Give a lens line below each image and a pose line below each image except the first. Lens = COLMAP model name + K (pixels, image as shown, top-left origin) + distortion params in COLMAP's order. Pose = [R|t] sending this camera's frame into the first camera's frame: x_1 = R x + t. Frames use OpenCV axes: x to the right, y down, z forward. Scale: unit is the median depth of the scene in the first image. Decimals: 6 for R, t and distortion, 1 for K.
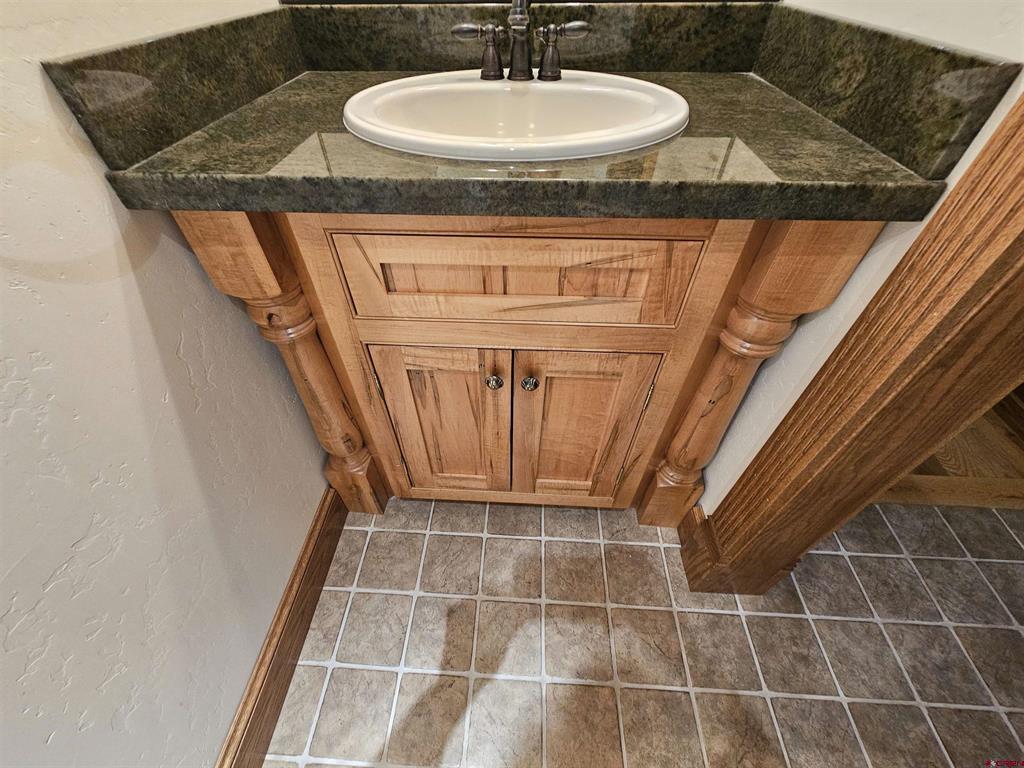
lens RADIAL K [[418.4, 0, 501.1], [0, 418.4, 381.2], [0, 0, 1]] dist [-0.000227, -0.000639]
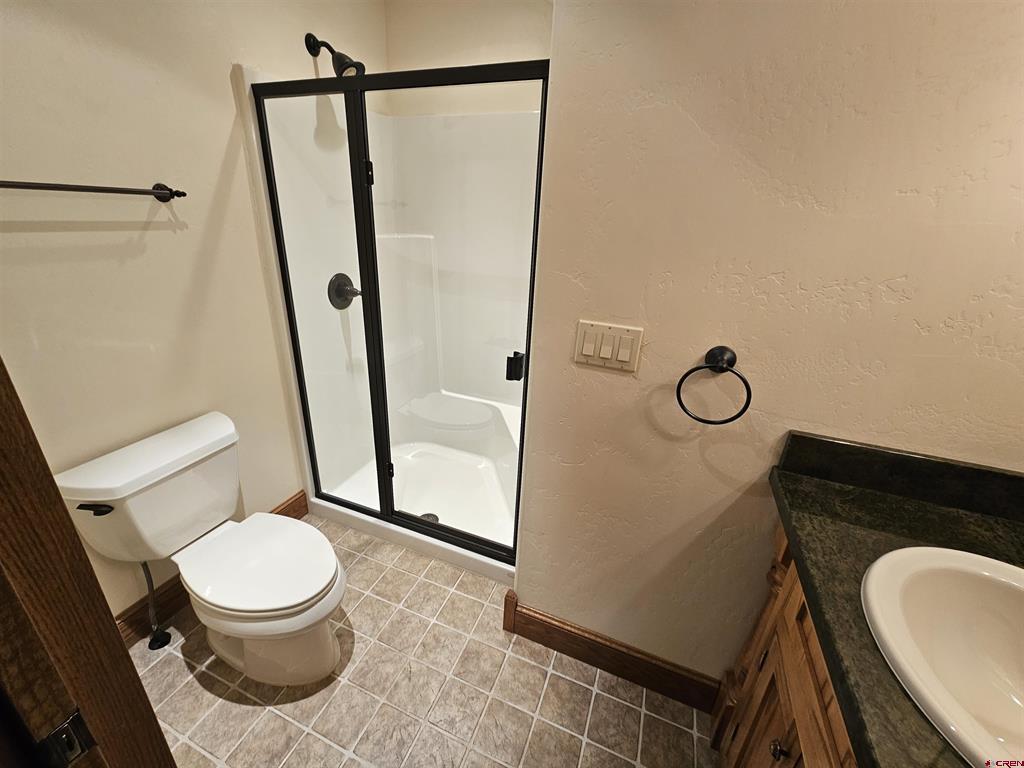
lens RADIAL K [[418.4, 0, 501.1], [0, 418.4, 381.2], [0, 0, 1]] dist [-0.000227, -0.000639]
pose [[-0.327961, 0.353322, -0.876131, 0.845657], [-0.701494, 0.530083, 0.476359, -0.529595], [0.632730, 0.770828, 0.074007, -0.251569]]
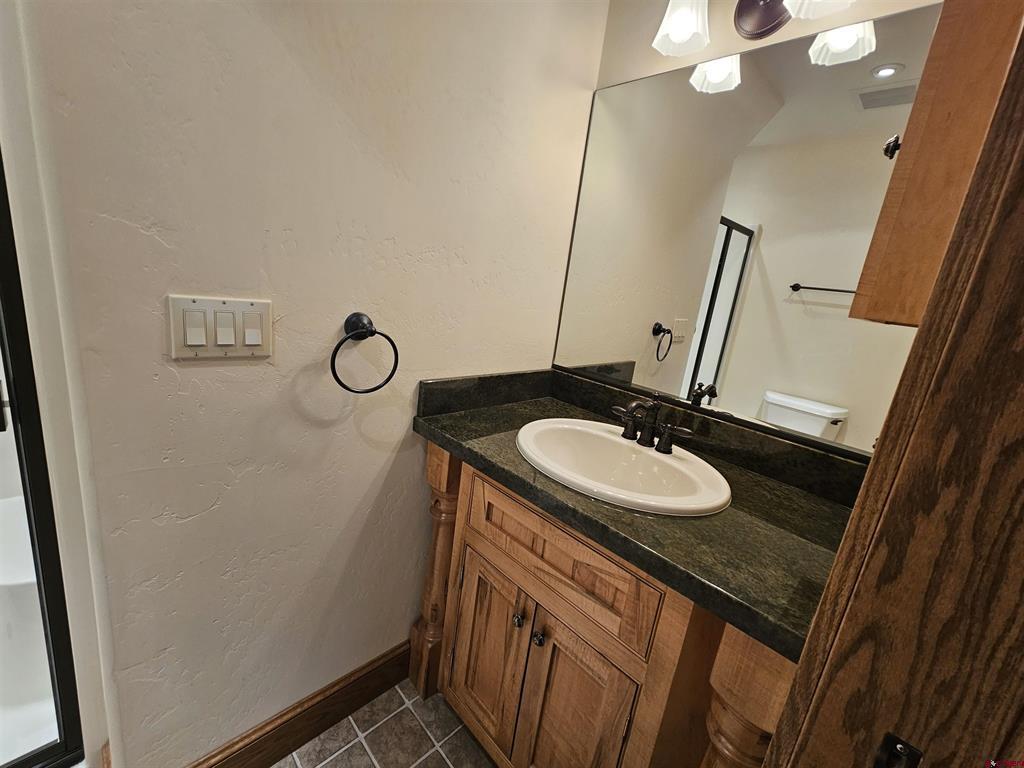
lens RADIAL K [[418.4, 0, 501.1], [0, 418.4, 381.2], [0, 0, 1]] dist [-0.000227, -0.000639]
pose [[0.730120, 0.259945, -0.631944, 0.600220], [-0.574821, 0.733690, -0.362325, -0.043025], [0.369467, 0.627795, 0.685104, -0.398451]]
